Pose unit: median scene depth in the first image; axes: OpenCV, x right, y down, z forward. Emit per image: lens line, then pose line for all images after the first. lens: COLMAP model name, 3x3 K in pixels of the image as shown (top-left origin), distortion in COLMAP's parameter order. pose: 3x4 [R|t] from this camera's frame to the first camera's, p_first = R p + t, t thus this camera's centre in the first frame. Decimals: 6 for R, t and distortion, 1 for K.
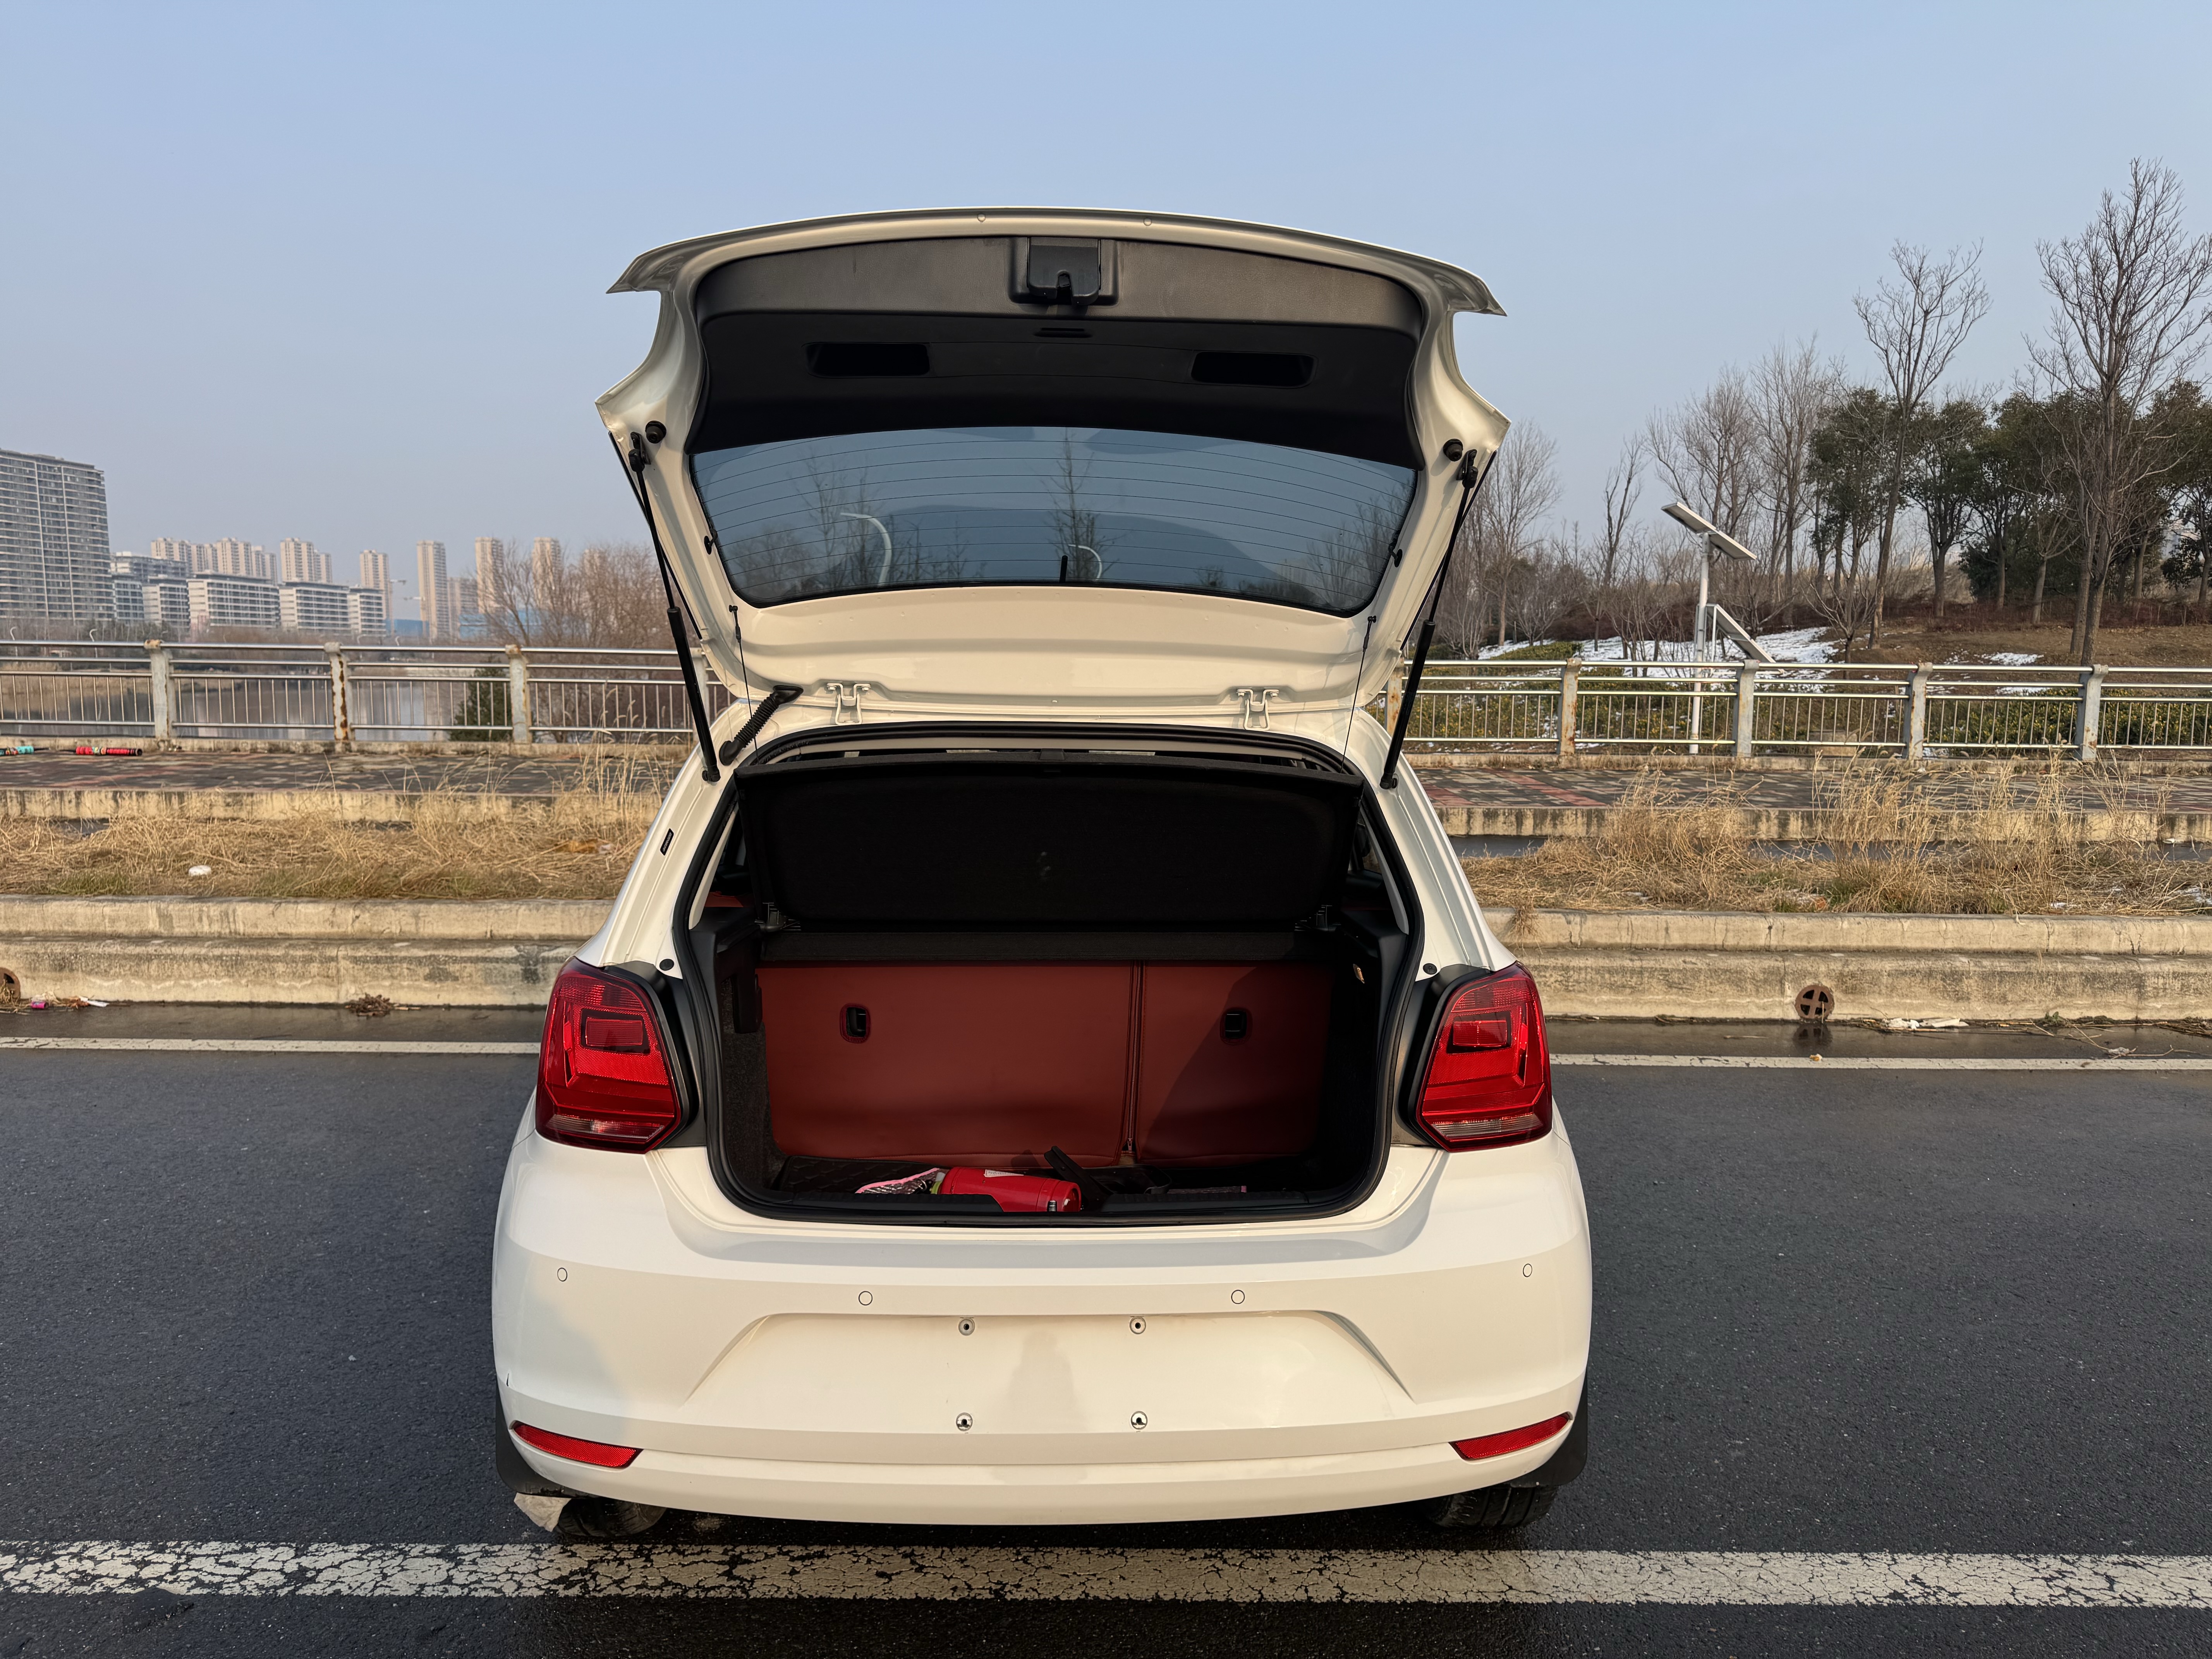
lens RADIAL K [[1548.4, 0, 1094.3], [0, 1548.4, 841.6], [0, 0, 1]] dist [0.052987, -0.043479]
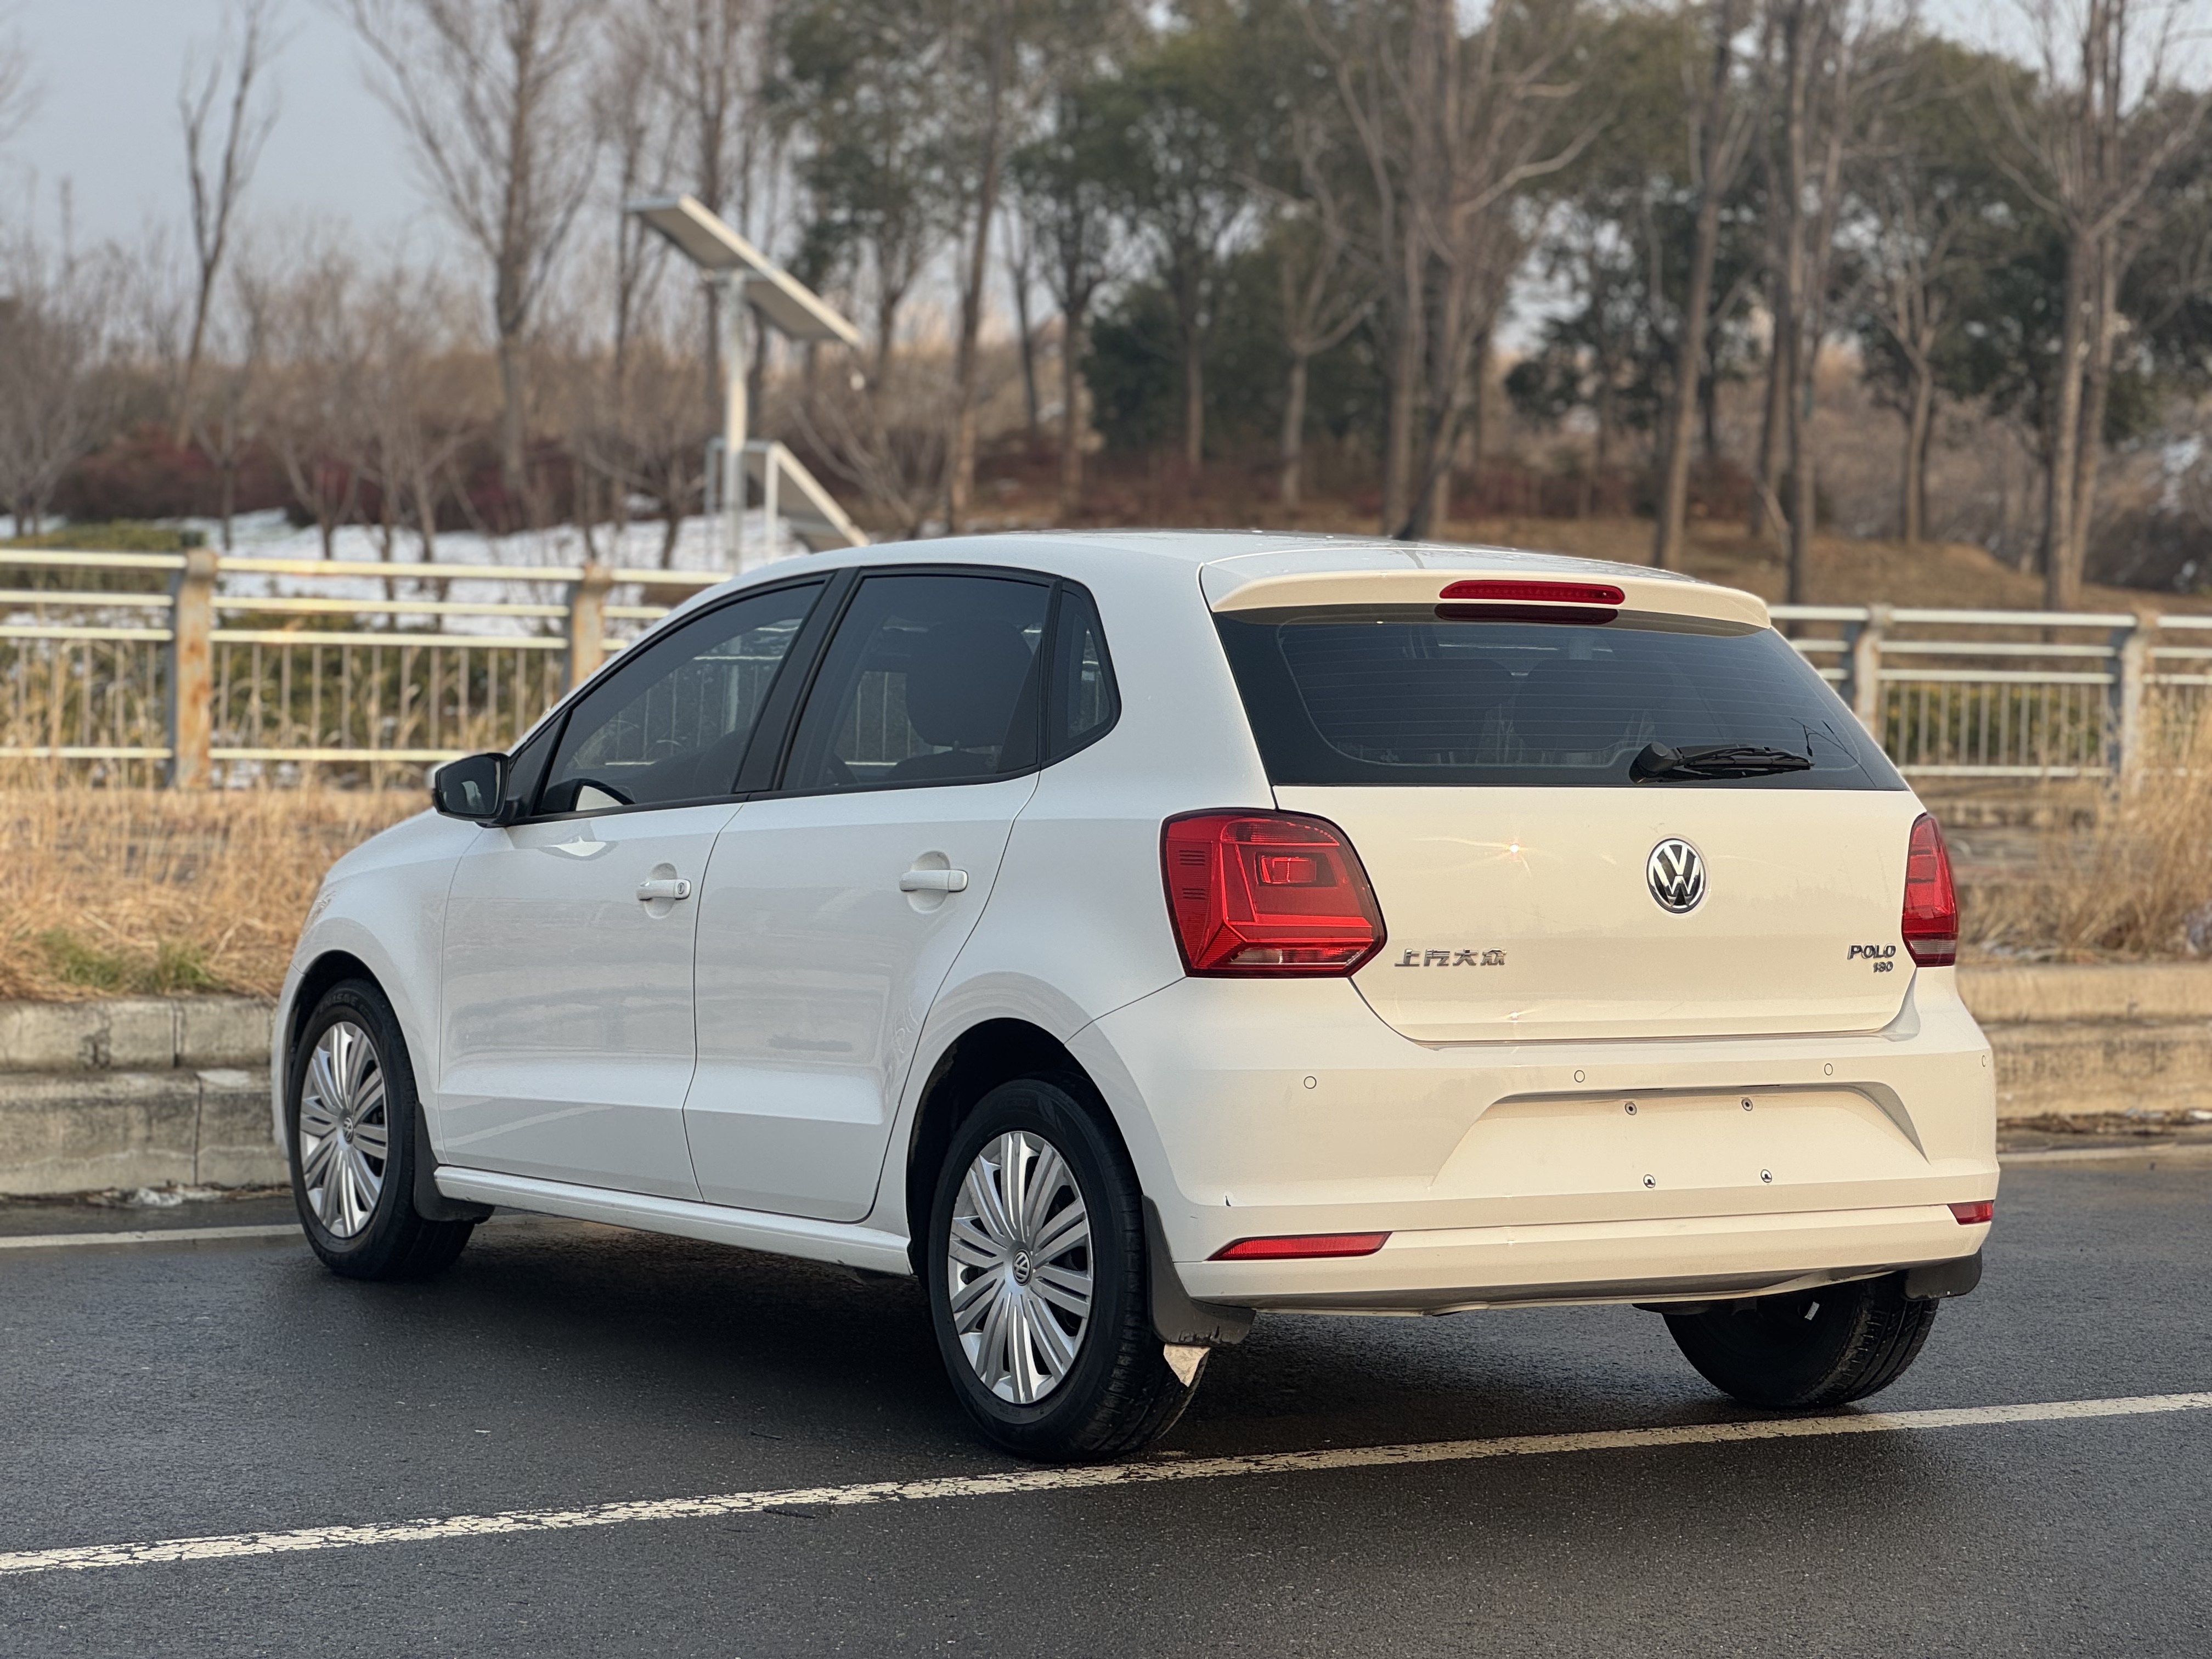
lens RADIAL K [[4820.5, 0, 1084.0], [0, 4820.5, 794.3], [0, 0, 1]] dist [0.258447, 0.000000]
pose [[0.867518, -0.007569, 0.497349, -0.665536], [0.043174, 0.997256, -0.060131, 0.084220], [-0.495529, 0.073638, 0.865464, -0.574009]]
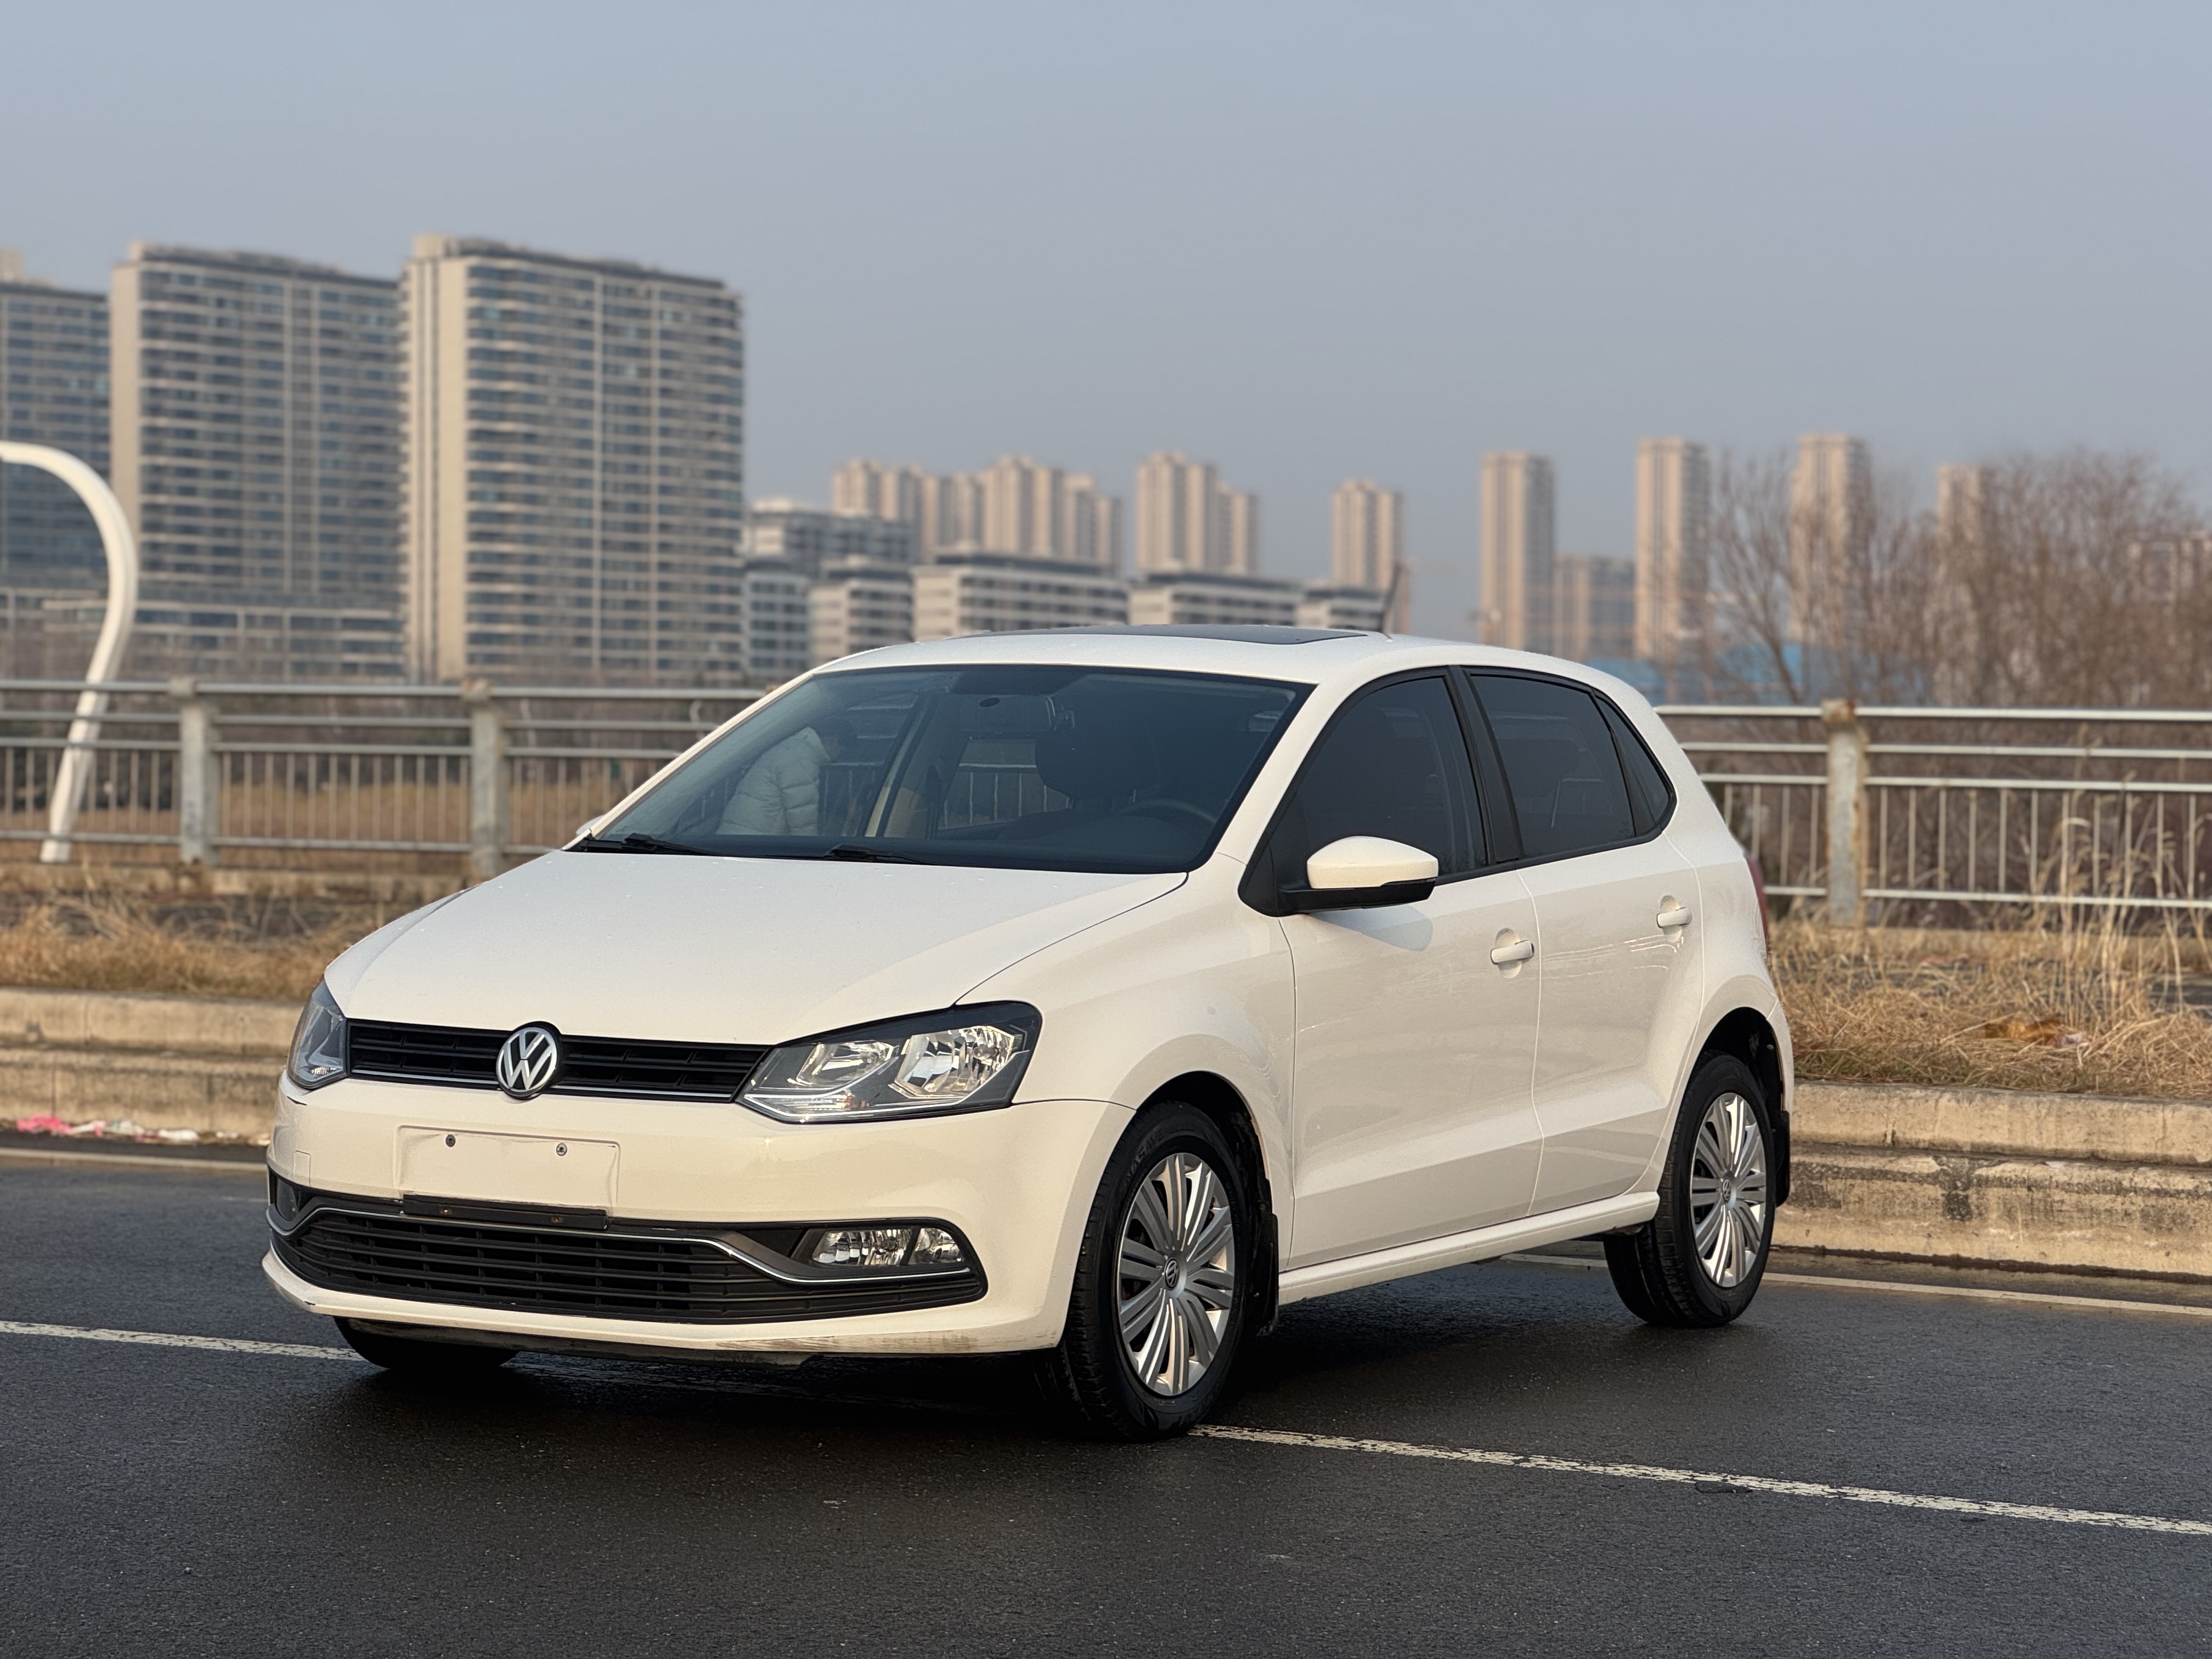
lens RADIAL K [[4820.5, 0, 1102.1], [0, 4820.5, 833.4], [0, 0, 1]] dist [0.258447, 0.000000]
pose [[0.885271, 0.014346, -0.464854, 0.204536], [-0.063769, 0.993828, -0.090770, 0.129794], [0.460682, 0.110000, 0.880722, -0.778554]]
